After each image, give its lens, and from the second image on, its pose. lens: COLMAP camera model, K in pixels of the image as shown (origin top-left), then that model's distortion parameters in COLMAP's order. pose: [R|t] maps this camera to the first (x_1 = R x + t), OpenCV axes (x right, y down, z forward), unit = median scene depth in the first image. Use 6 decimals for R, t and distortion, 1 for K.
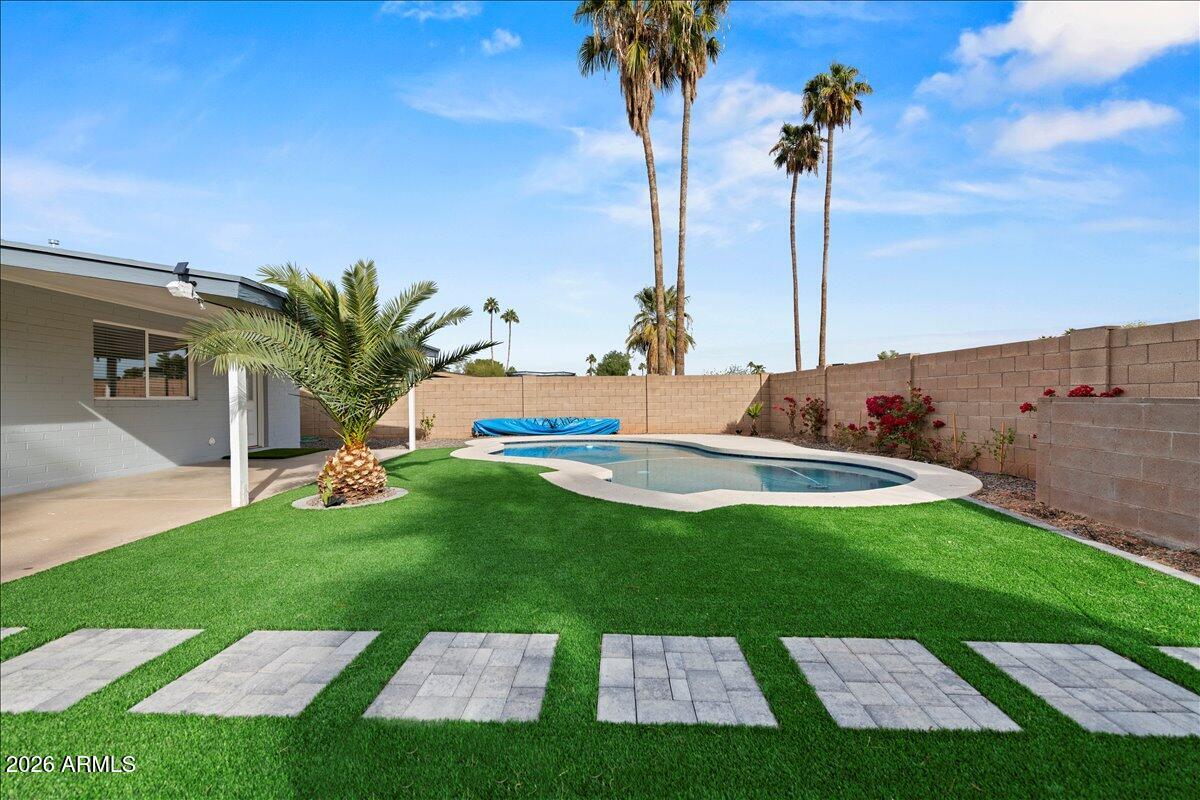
lens RADIAL K [[497.3, 0, 598.2], [0, 497.3, 401.7], [0, 0, 1]] dist [0.000852, -0.000876]
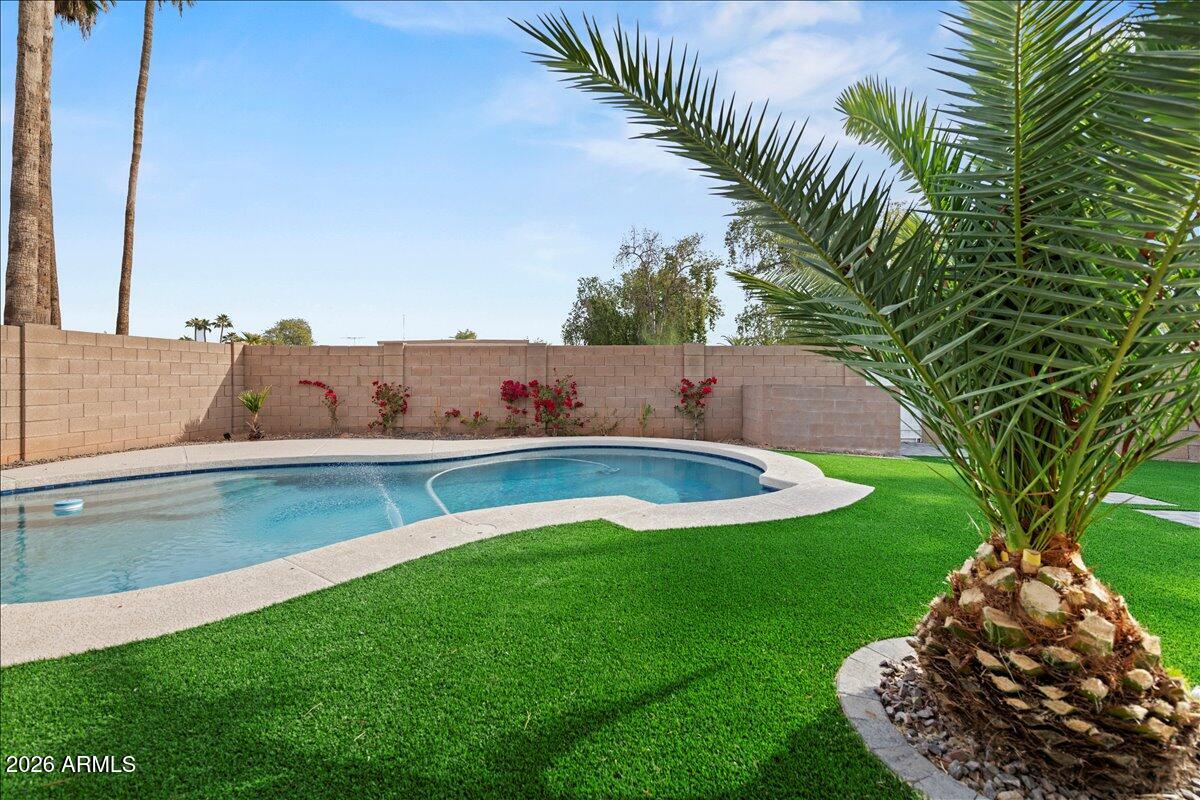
lens RADIAL K [[497.3, 0, 610.9], [0, 497.3, 382.9], [0, 0, 1]] dist [0.000852, -0.000876]
pose [[0.060146, 0.000213, 0.998190, -0.288803], [-0.000001, 1.000000, -0.000213, -0.004217], [-0.998190, 0.000012, 0.060146, 0.472456]]
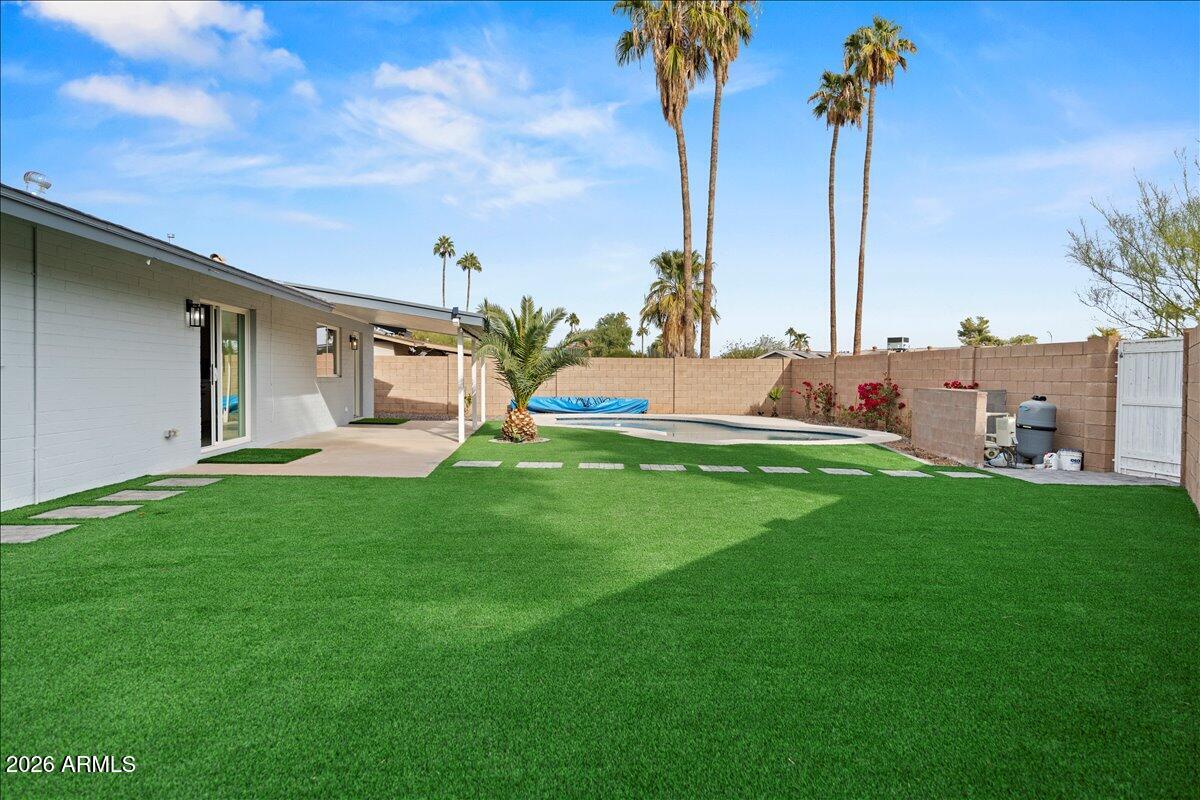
lens RADIAL K [[751.0, 0, 590.9], [0, 751.0, 395.5], [0, 0, 1]] dist [0.000459, -0.002813]
pose [[0.999296, 0.017520, 0.033167, -0.128224], [-0.018280, 0.999574, 0.022774, -0.007073], [-0.032754, -0.023364, 0.999190, -0.565569]]
